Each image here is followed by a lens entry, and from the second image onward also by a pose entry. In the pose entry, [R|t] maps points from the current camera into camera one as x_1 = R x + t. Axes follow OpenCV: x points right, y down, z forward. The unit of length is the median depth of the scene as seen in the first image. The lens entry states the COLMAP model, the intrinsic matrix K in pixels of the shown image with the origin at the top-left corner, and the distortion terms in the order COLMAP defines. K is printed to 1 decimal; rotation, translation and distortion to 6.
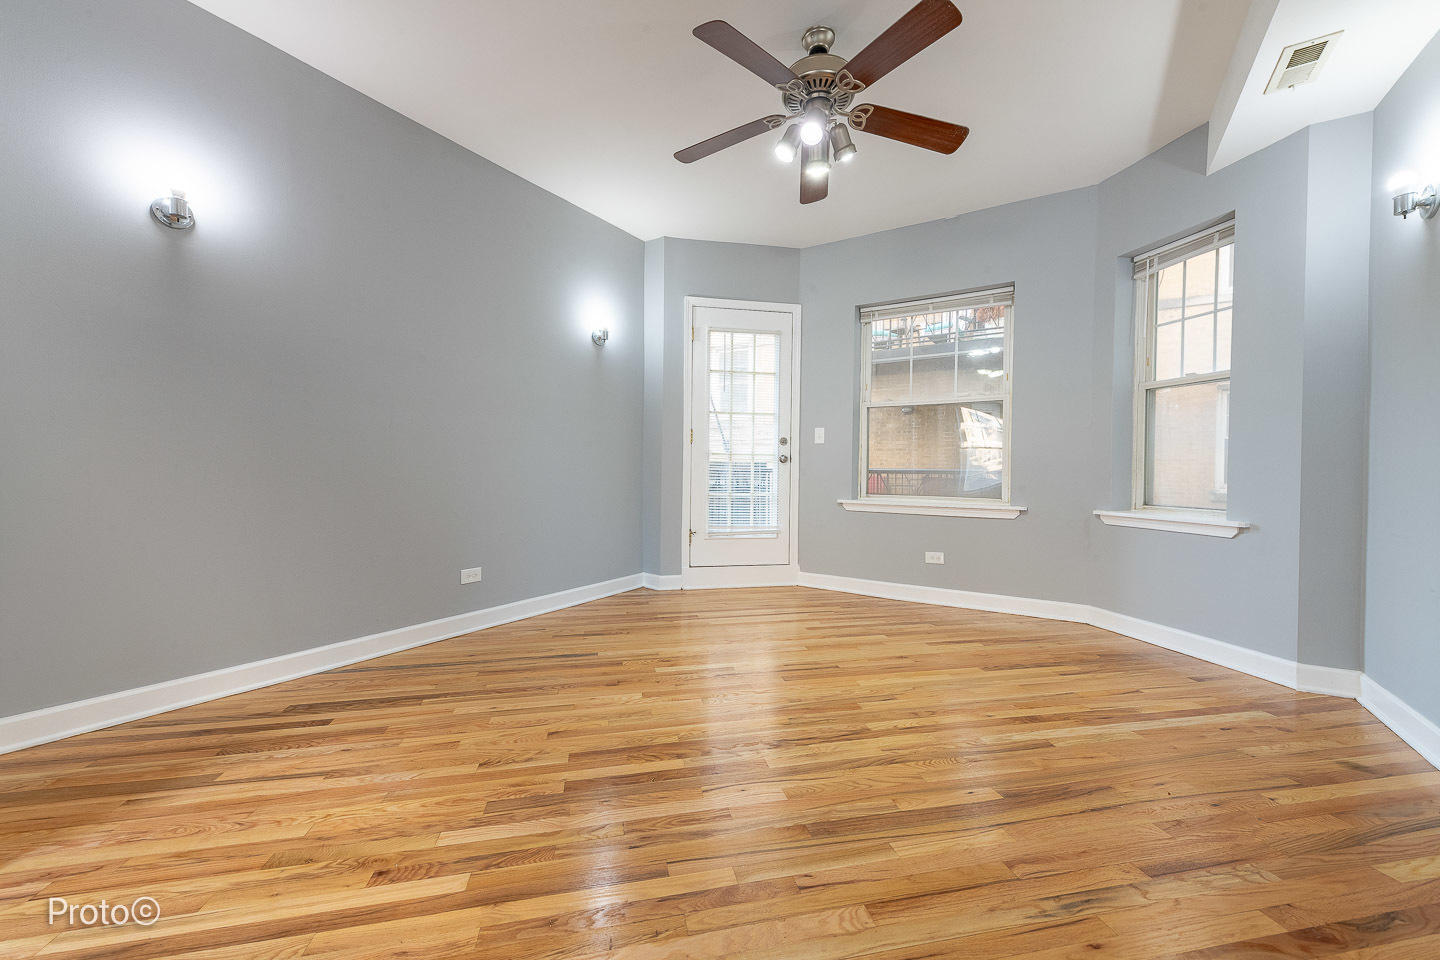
lens RADIAL K [[562.6, 0, 723.1], [0, 562.6, 476.1], [0, 0, 1]] dist [0.009788, -0.002866]
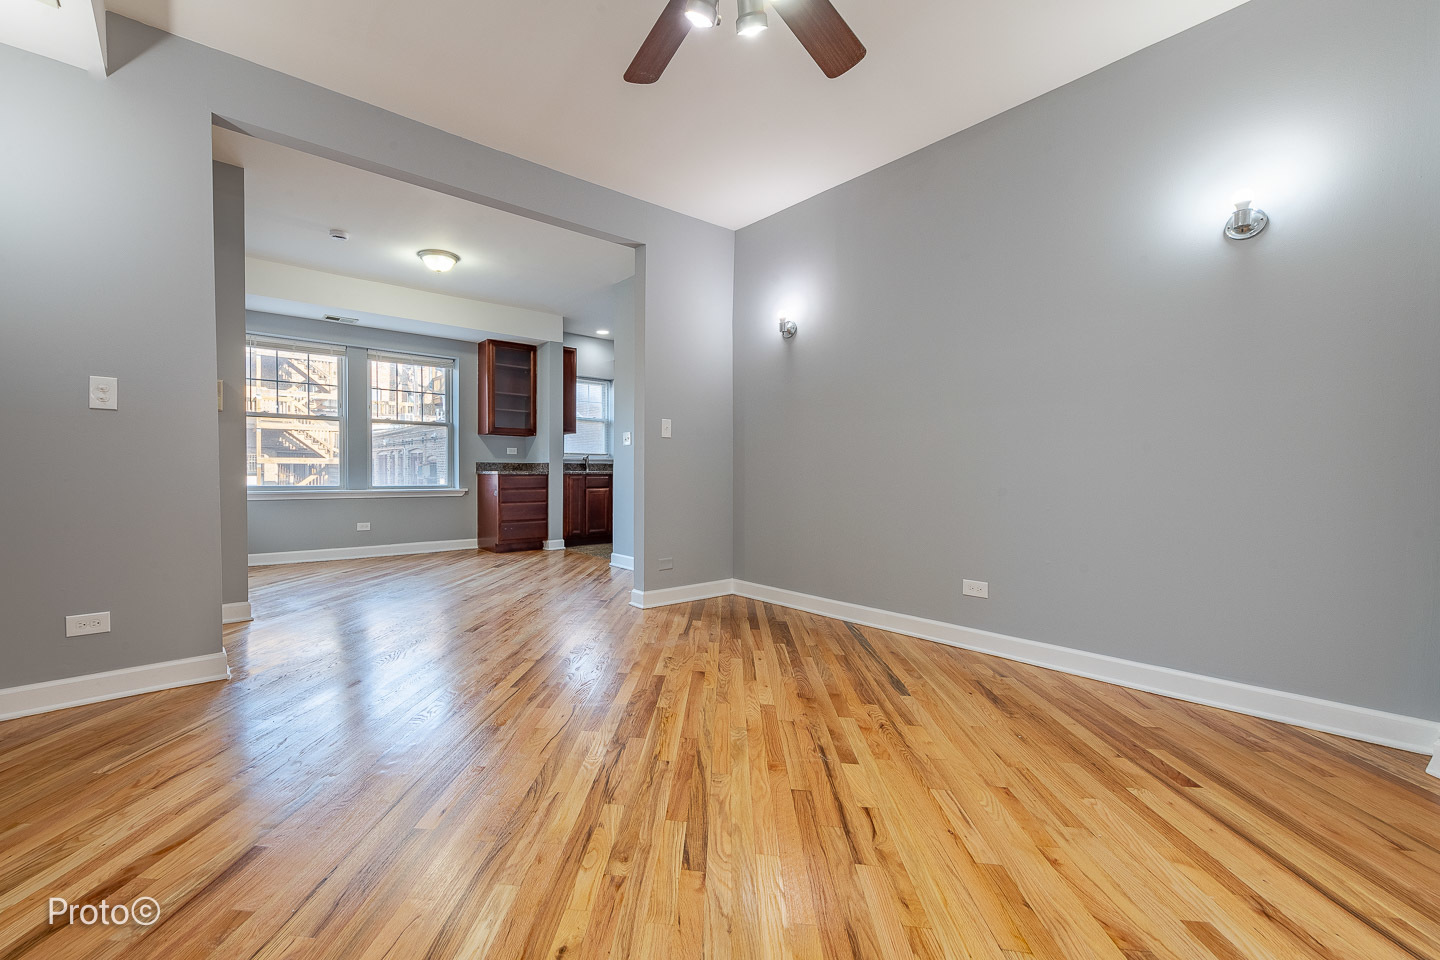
lens RADIAL K [[562.6, 0, 690.6], [0, 562.6, 469.5], [0, 0, 1]] dist [0.009788, -0.002866]
pose [[-0.258487, -0.004740, -0.966003, 0.844409], [-0.018581, 0.999827, 0.000066, -0.033058], [0.965836, 0.017967, -0.258530, 1.073499]]
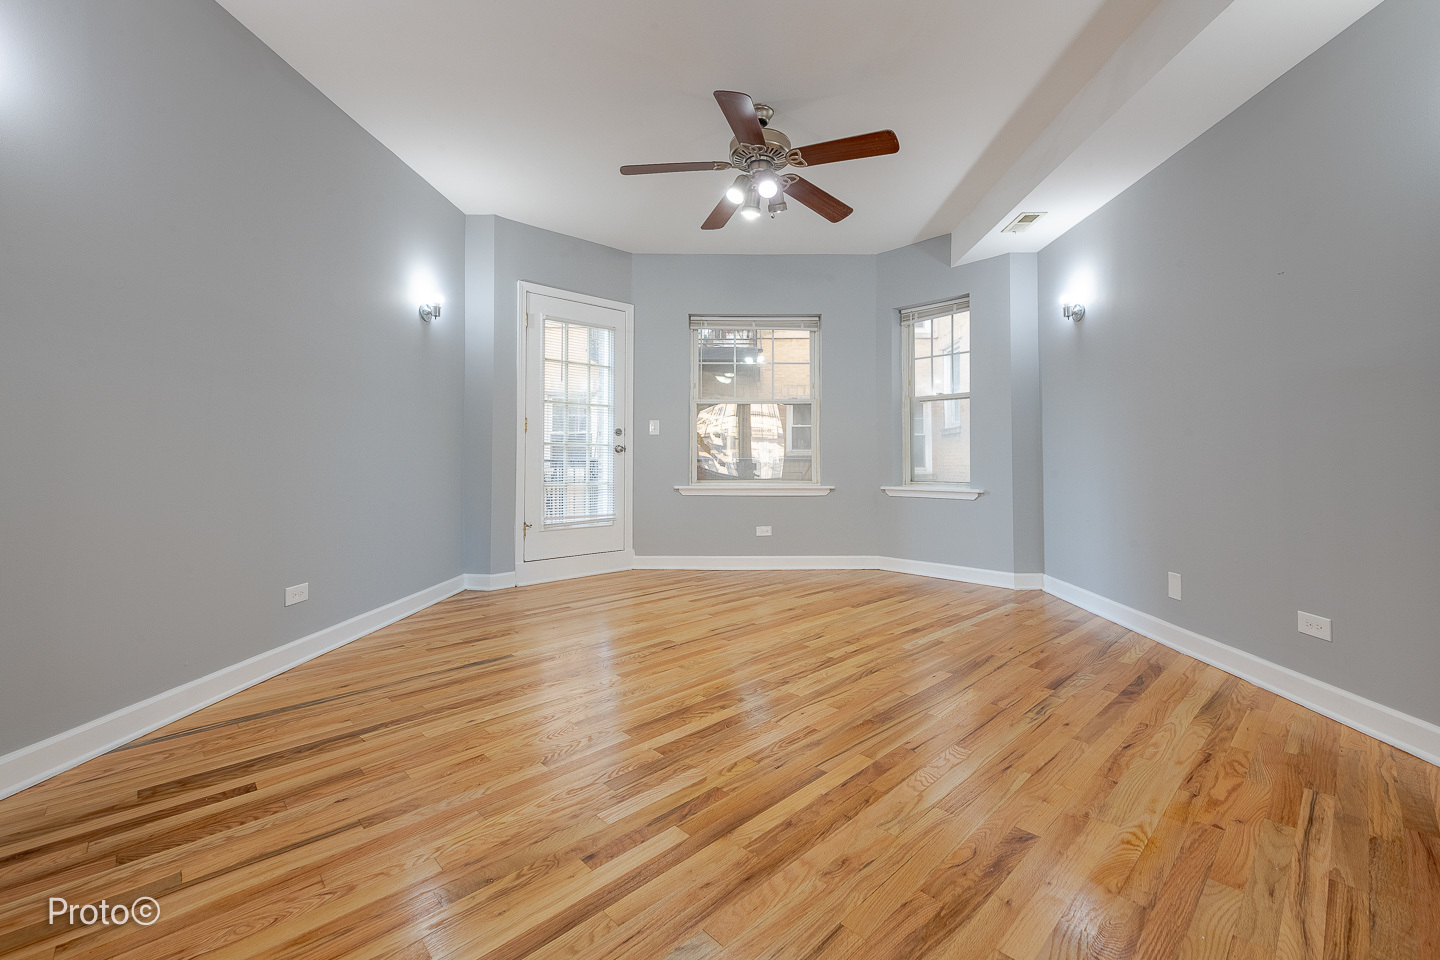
lens RADIAL K [[562.6, 0, 727.3], [0, 562.6, 445.3], [0, 0, 1]] dist [0.009788, -0.002866]
pose [[0.865764, 0.005226, 0.500426, -0.477021], [0.013446, 0.999342, -0.033698, 0.001132], [-0.500273, 0.035904, 0.865123, -0.013132]]
